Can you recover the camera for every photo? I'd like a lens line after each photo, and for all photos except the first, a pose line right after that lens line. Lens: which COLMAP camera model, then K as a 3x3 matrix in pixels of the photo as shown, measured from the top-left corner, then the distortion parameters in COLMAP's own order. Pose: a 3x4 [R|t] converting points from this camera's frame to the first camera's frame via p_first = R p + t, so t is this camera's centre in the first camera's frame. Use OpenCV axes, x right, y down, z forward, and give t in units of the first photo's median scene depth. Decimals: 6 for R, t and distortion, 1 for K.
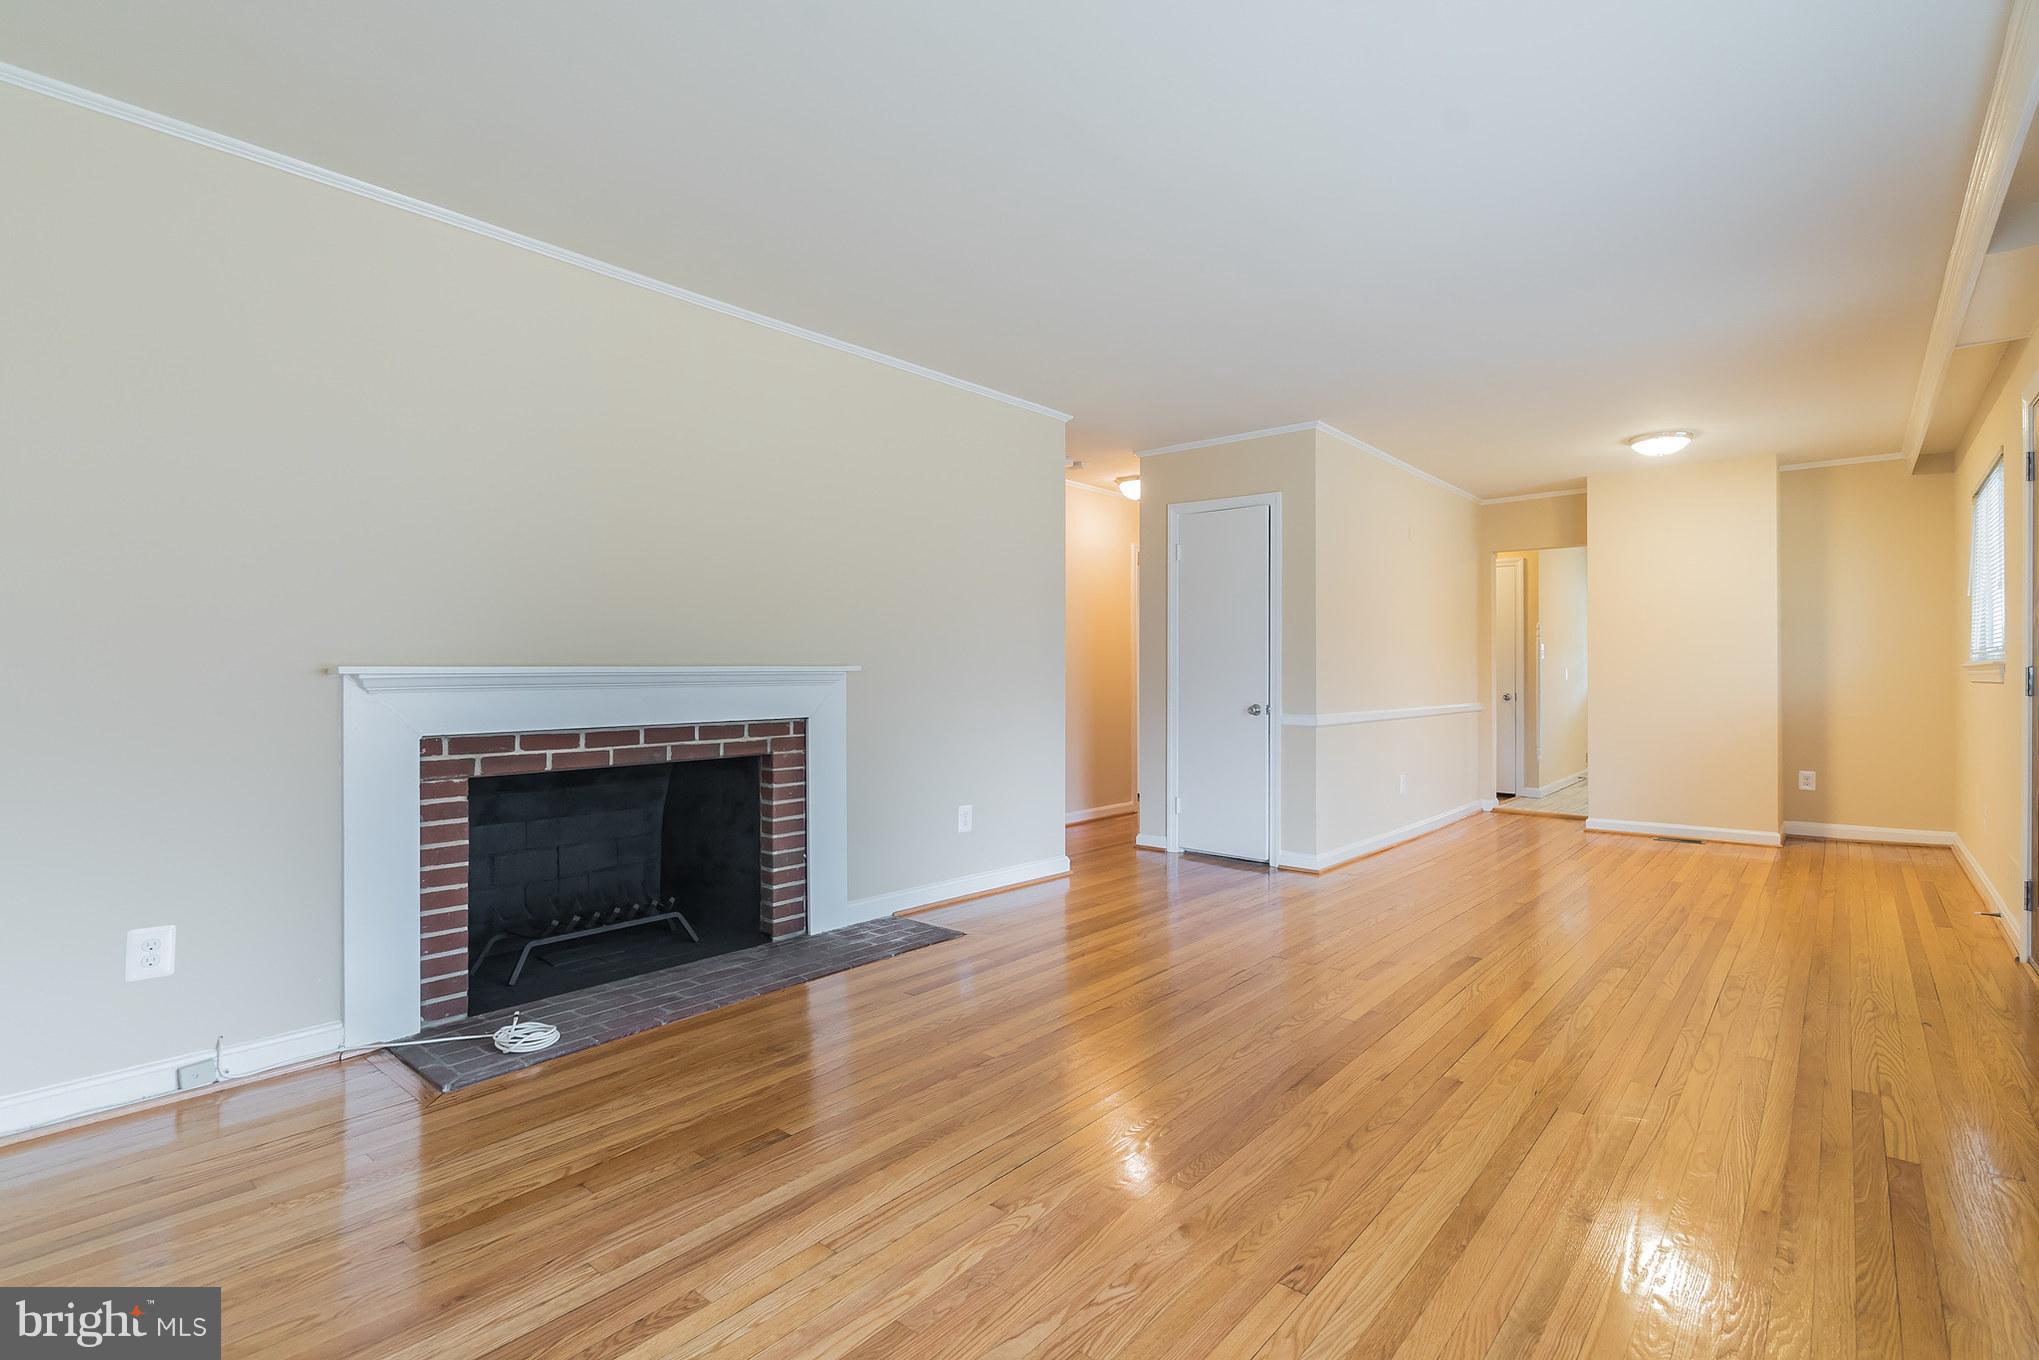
lens RADIAL K [[974.3, 0, 1084.8], [0, 974.3, 679.7], [0, 0, 1]] dist [0.020193, 0.000066]
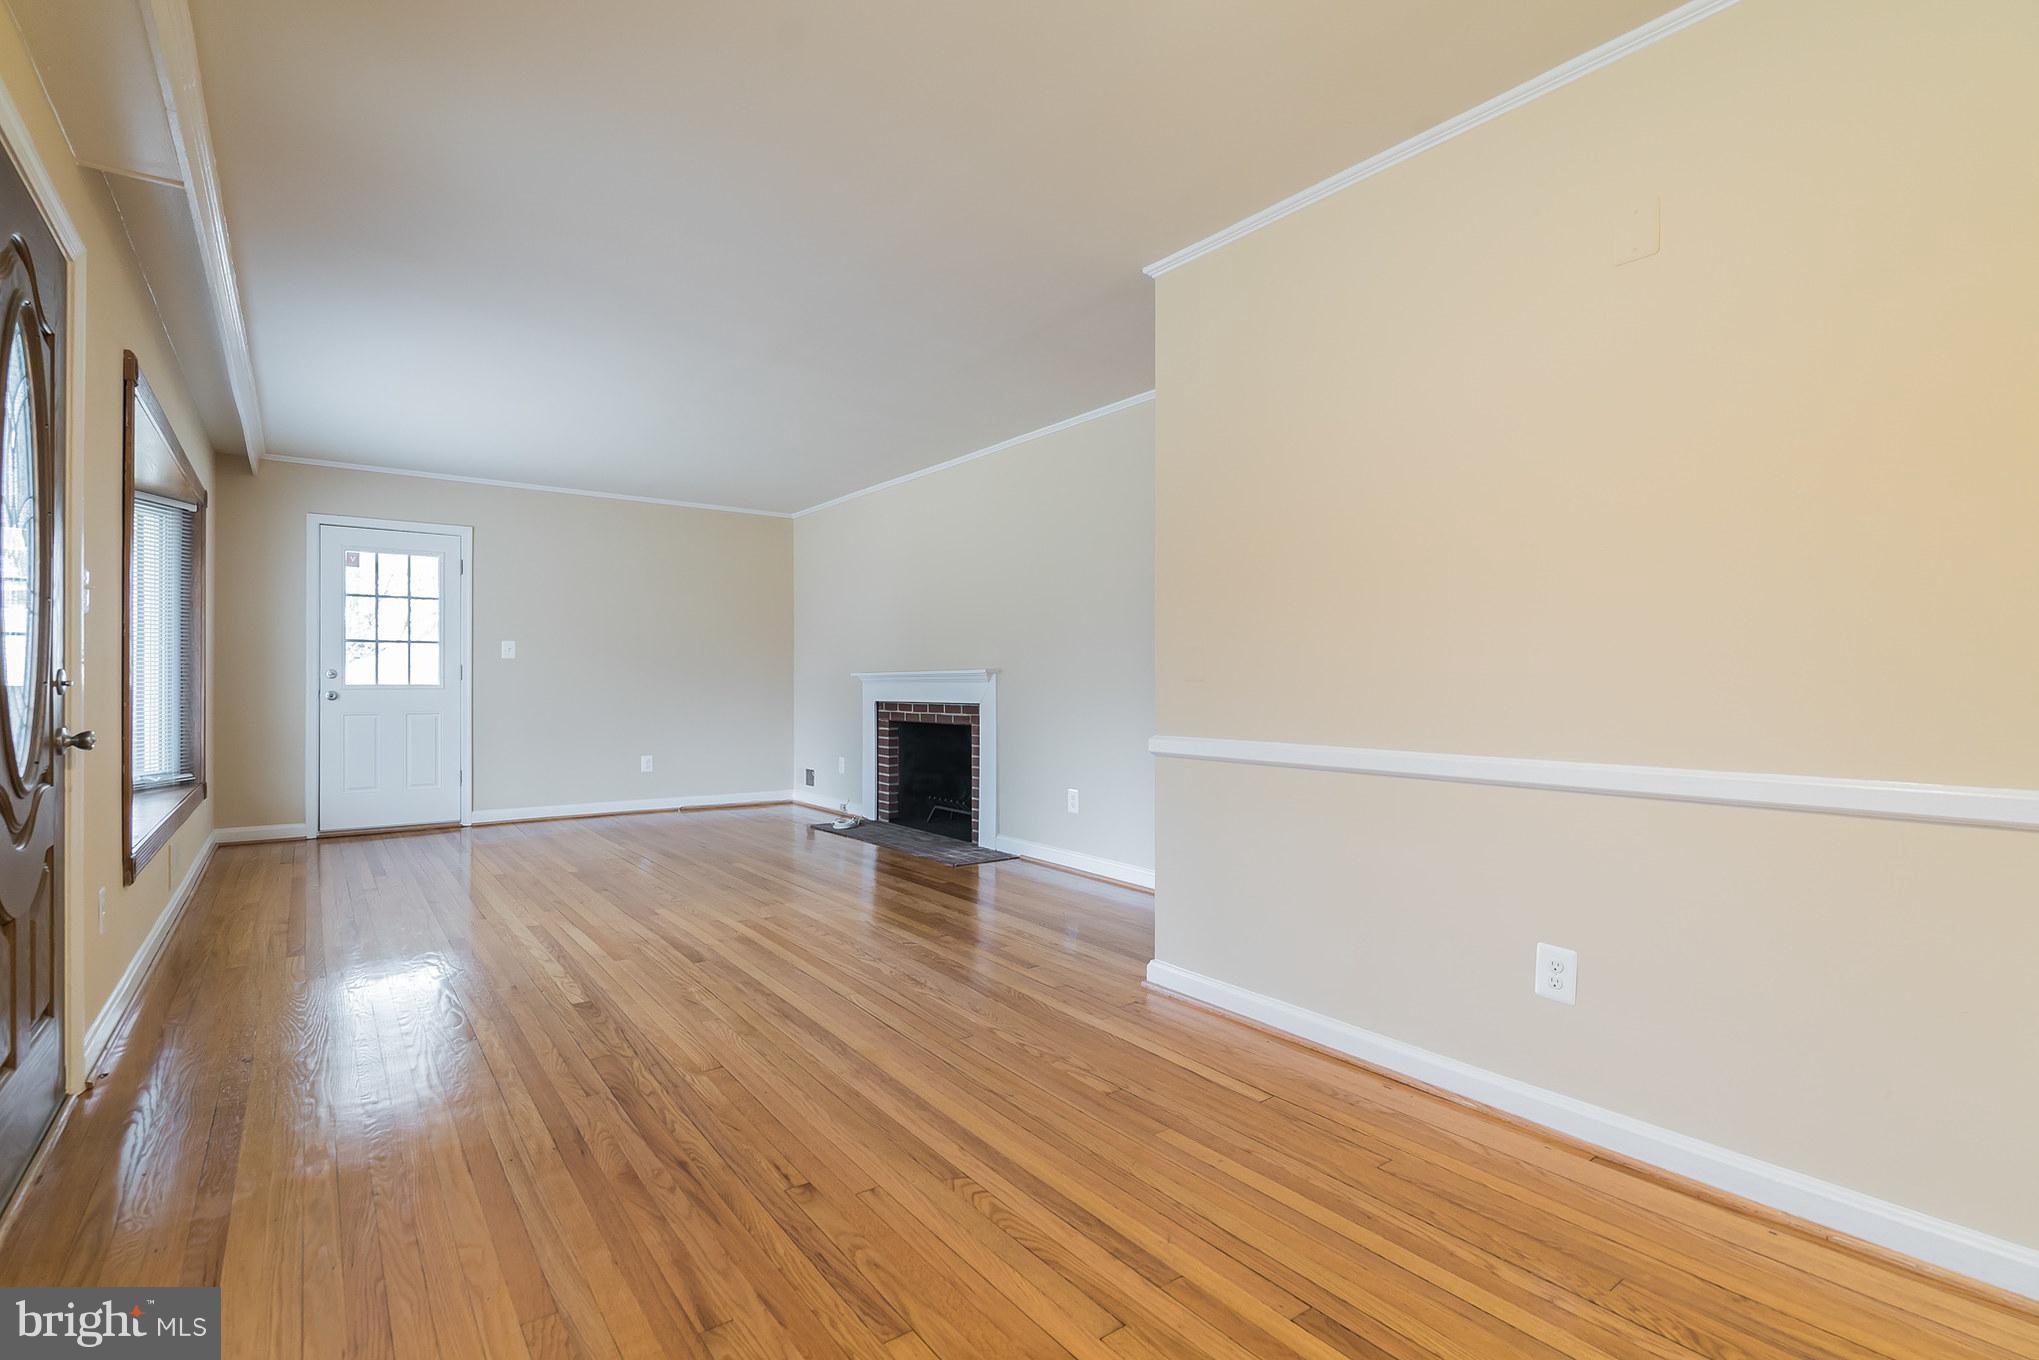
lens RADIAL K [[944.7, 0, 1019.5], [0, 944.7, 680.0], [0, 0, 1]] dist [-0.059932, 0.027590]
pose [[-0.247482, -0.006106, -0.968873, 1.201135], [-0.009490, 0.999947, -0.003877, 0.007906], [0.968846, 0.008235, -0.247527, 1.517597]]
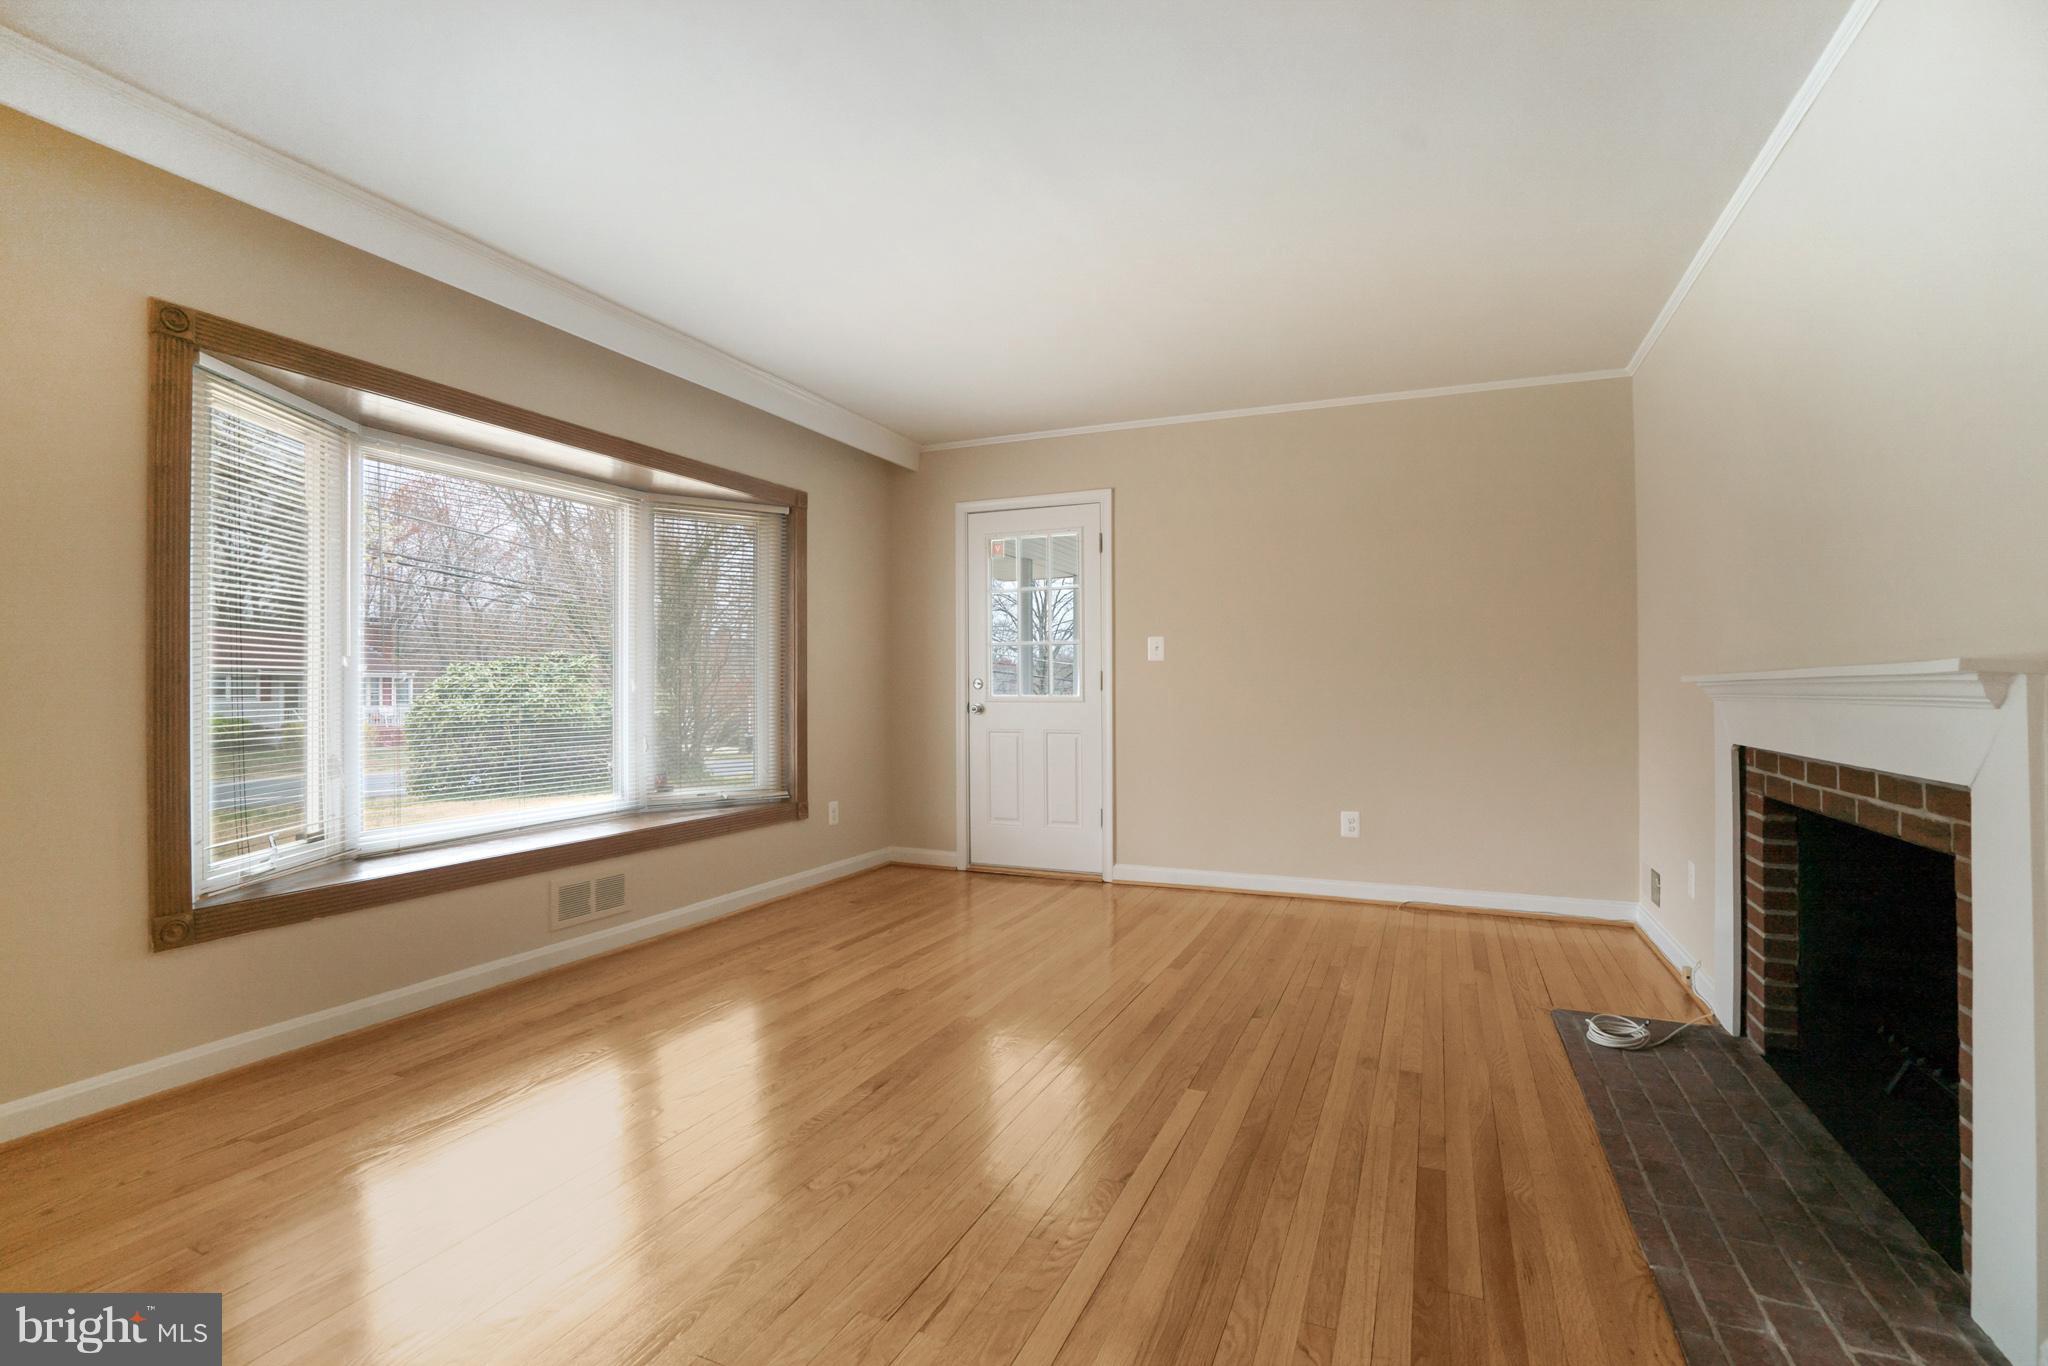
lens RADIAL K [[948.9, 0, 1024.0], [0, 948.9, 683.0], [0, 0, 1]] dist [-0.059932, 0.027590]
pose [[-0.966324, -0.003999, -0.257296, 0.217933], [-0.005104, 0.999980, 0.003629, -0.004305], [0.257277, 0.004820, -0.966326, 1.355685]]
